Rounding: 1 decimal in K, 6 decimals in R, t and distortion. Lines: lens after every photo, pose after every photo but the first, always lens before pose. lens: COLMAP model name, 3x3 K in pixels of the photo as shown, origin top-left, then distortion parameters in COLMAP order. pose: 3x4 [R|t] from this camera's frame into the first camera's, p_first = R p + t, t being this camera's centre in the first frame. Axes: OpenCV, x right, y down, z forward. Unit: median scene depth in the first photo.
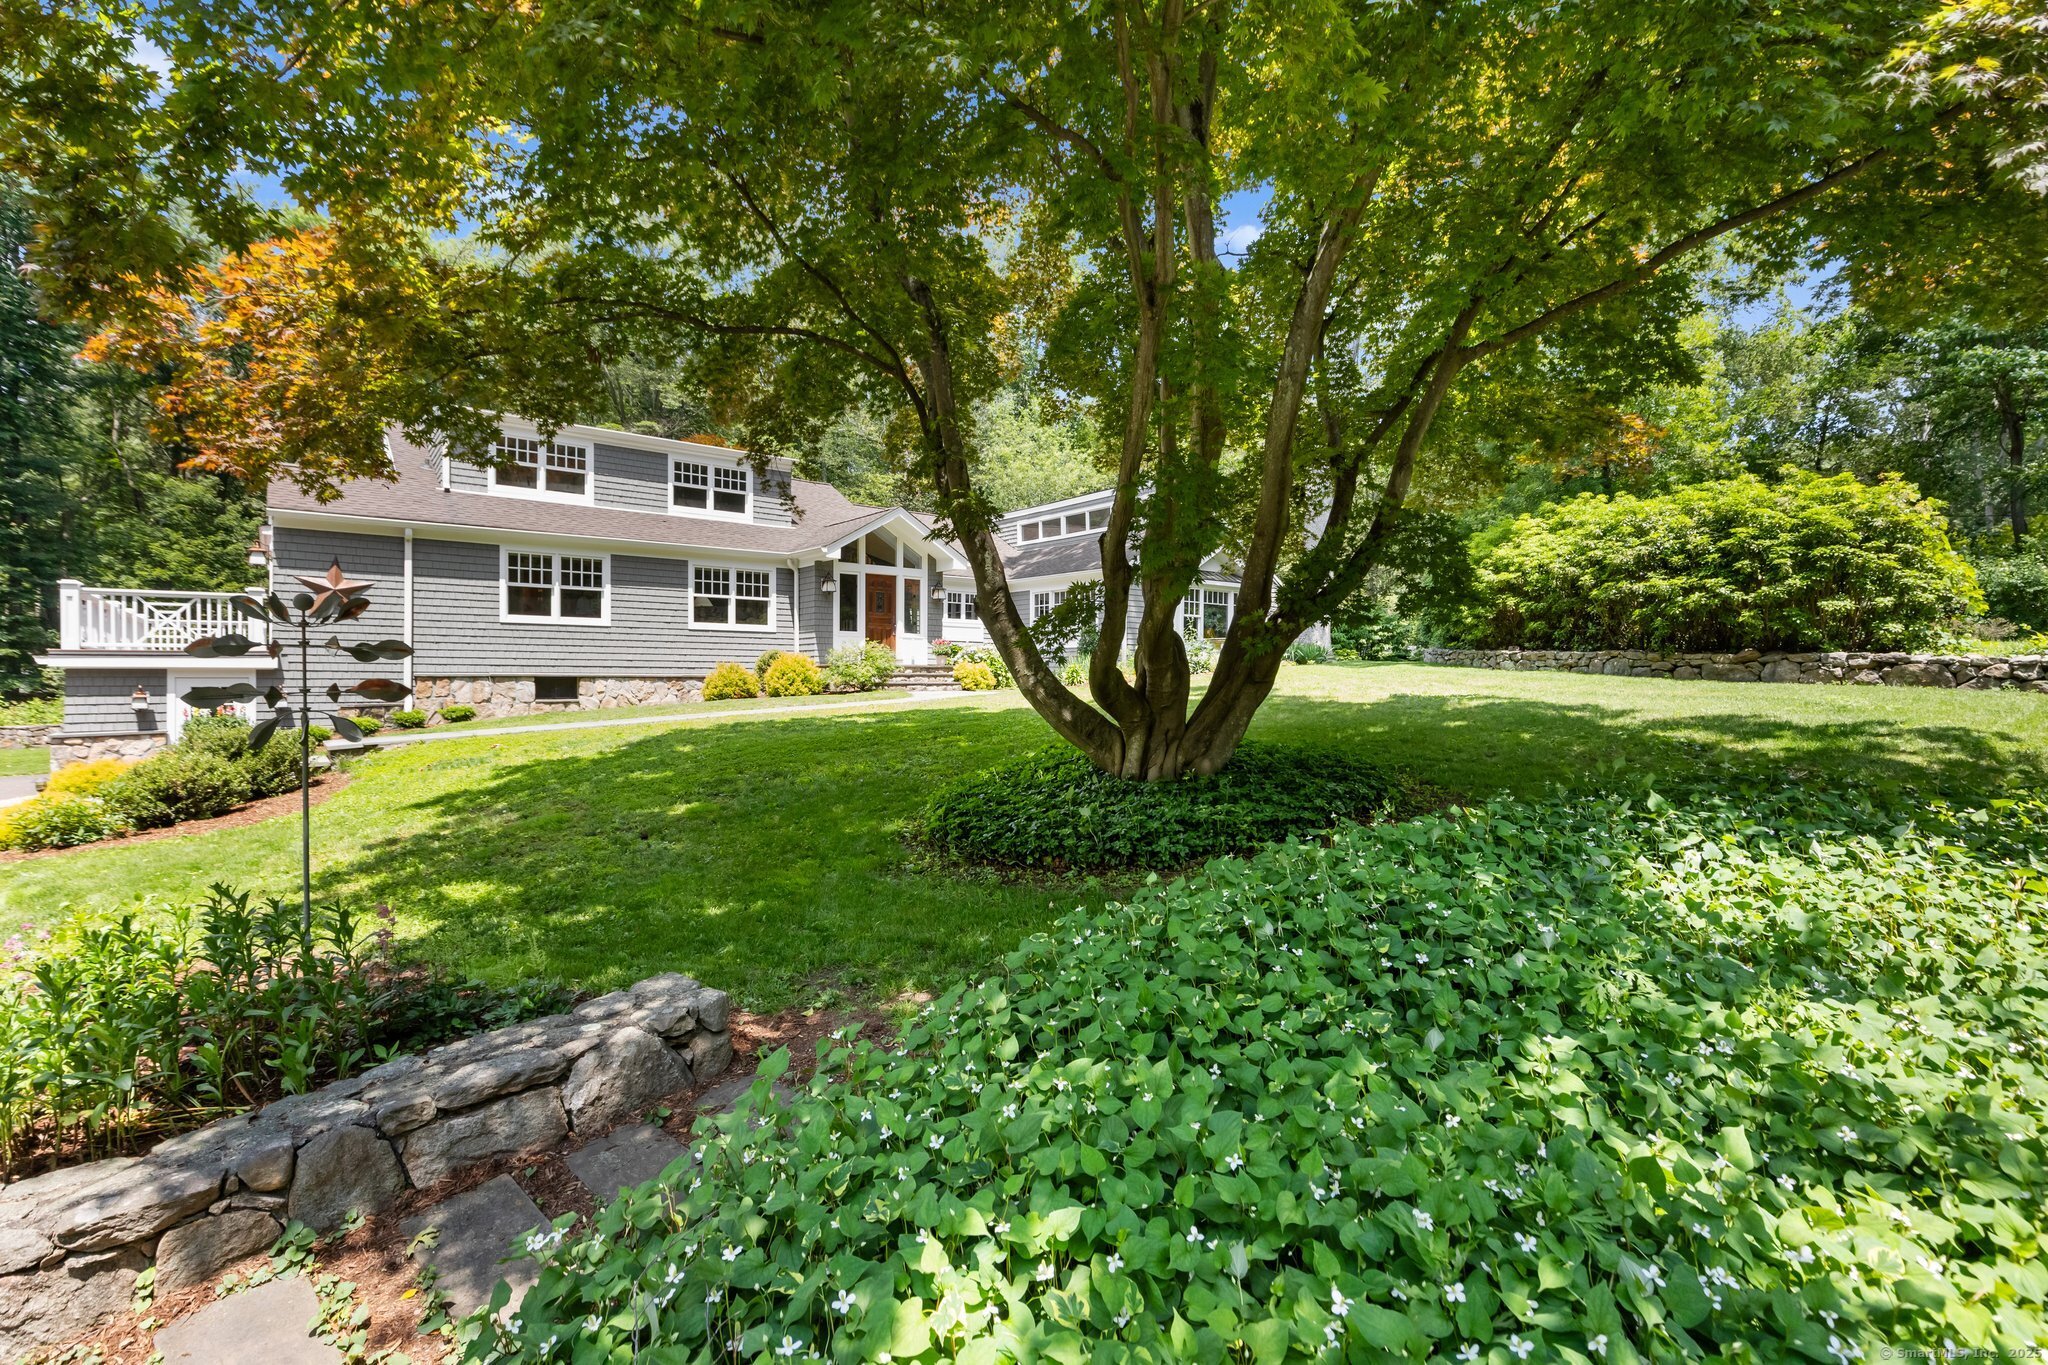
lens RADIAL K [[933.2, 0, 1023.9], [0, 933.2, 676.1], [0, 0, 1]] dist [0.008926, -0.000361]
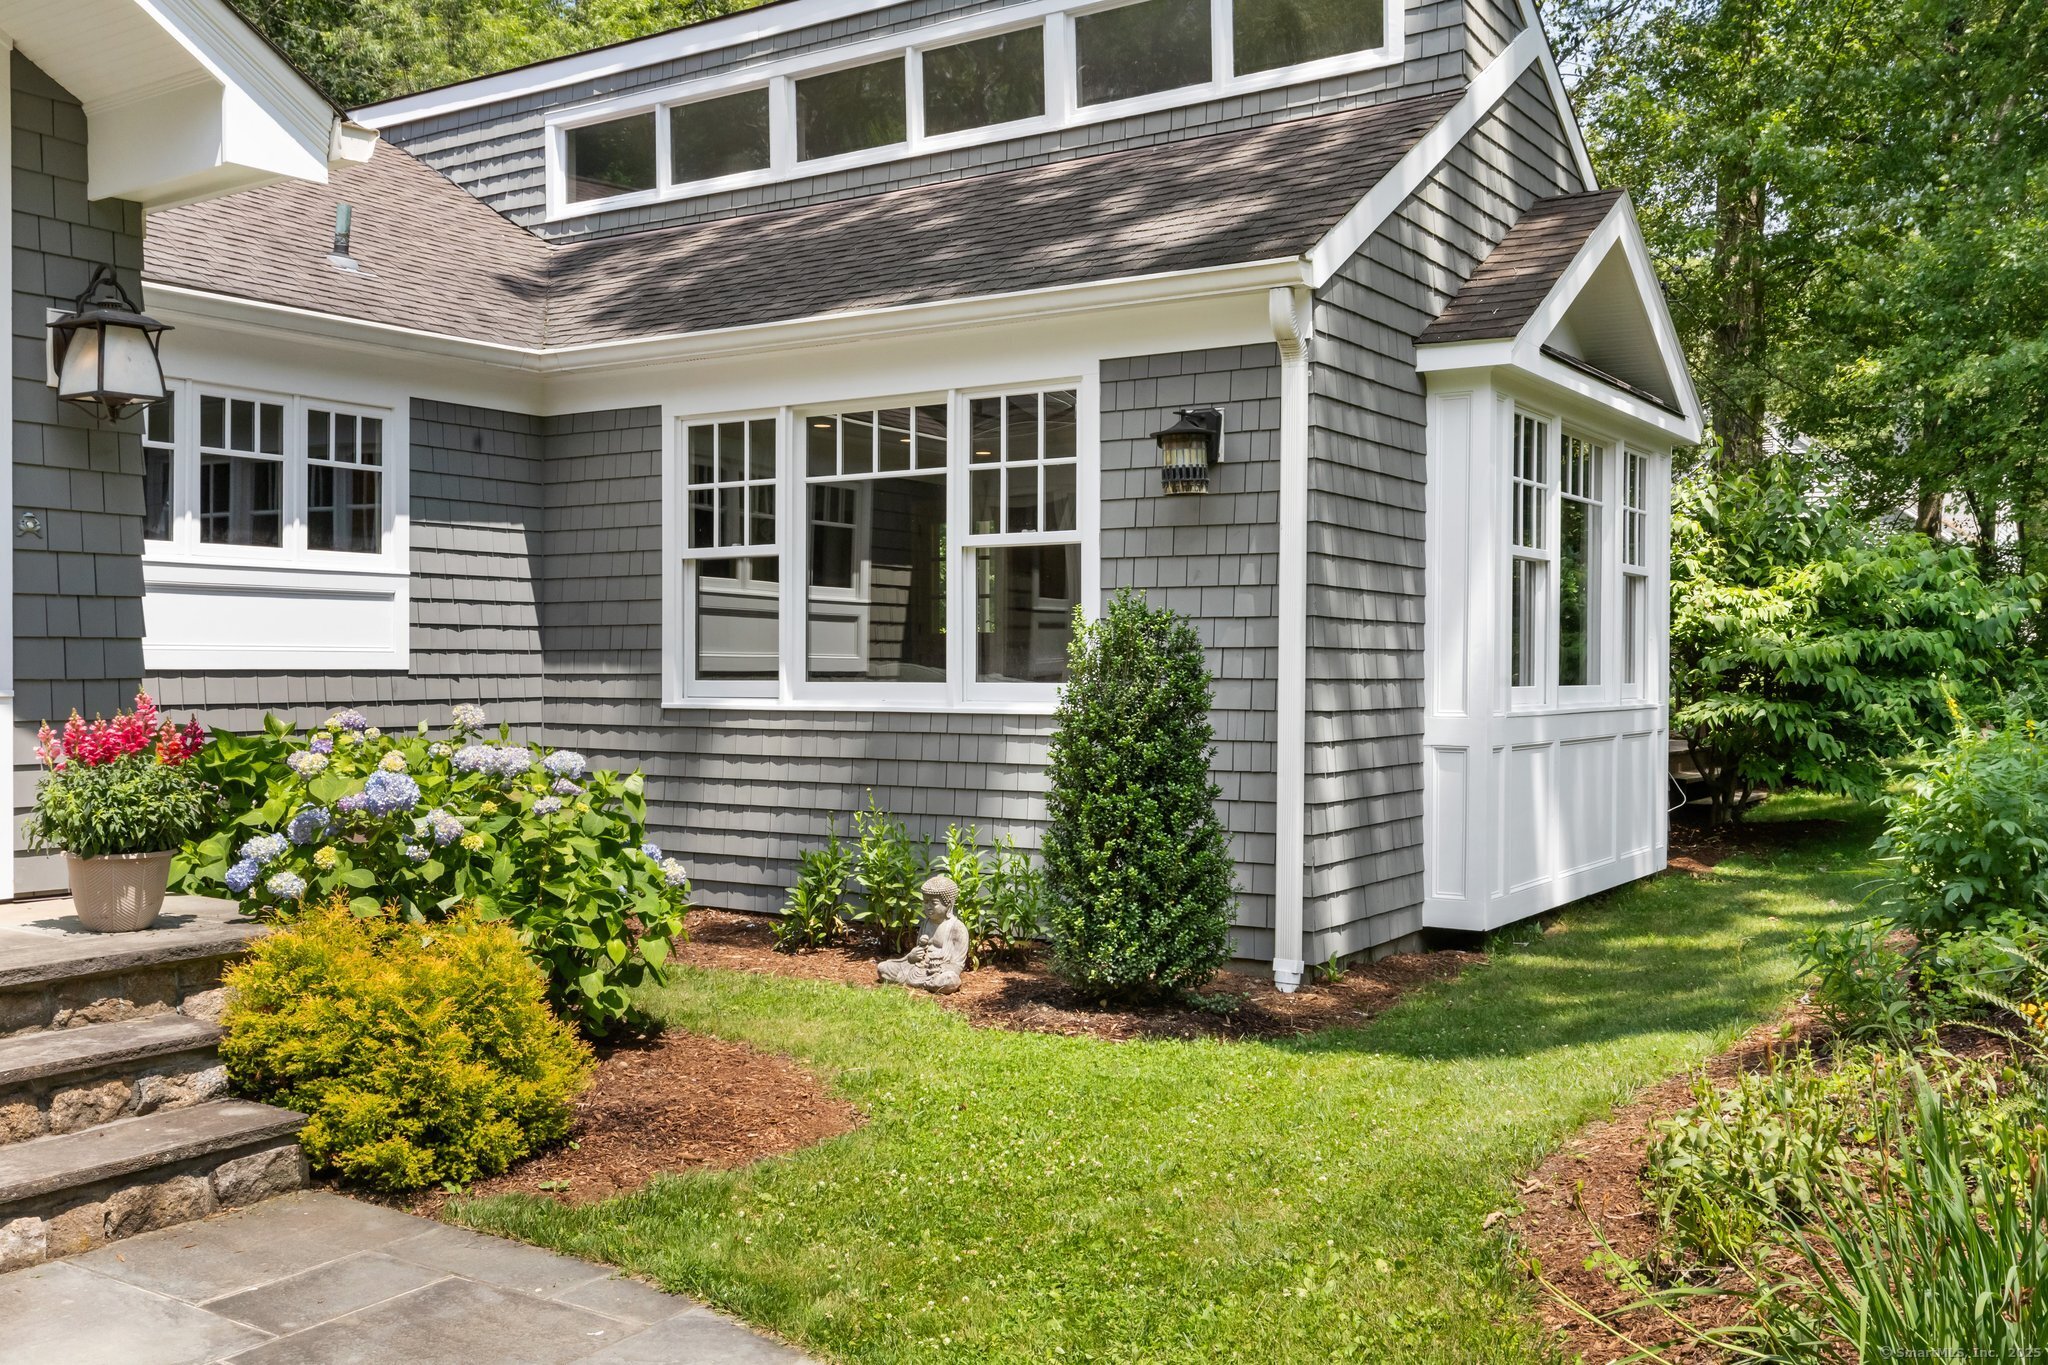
lens RADIAL K [[1898.8, 0, 1019.4], [0, 1898.8, 684.6], [0, 0, 1]] dist [-0.012957, 0.000000]
pose [[0.953214, -0.004098, 0.302270, -0.051583], [0.001097, 0.999948, 0.010097, -0.046299], [-0.302295, -0.009293, 0.953169, 0.737116]]
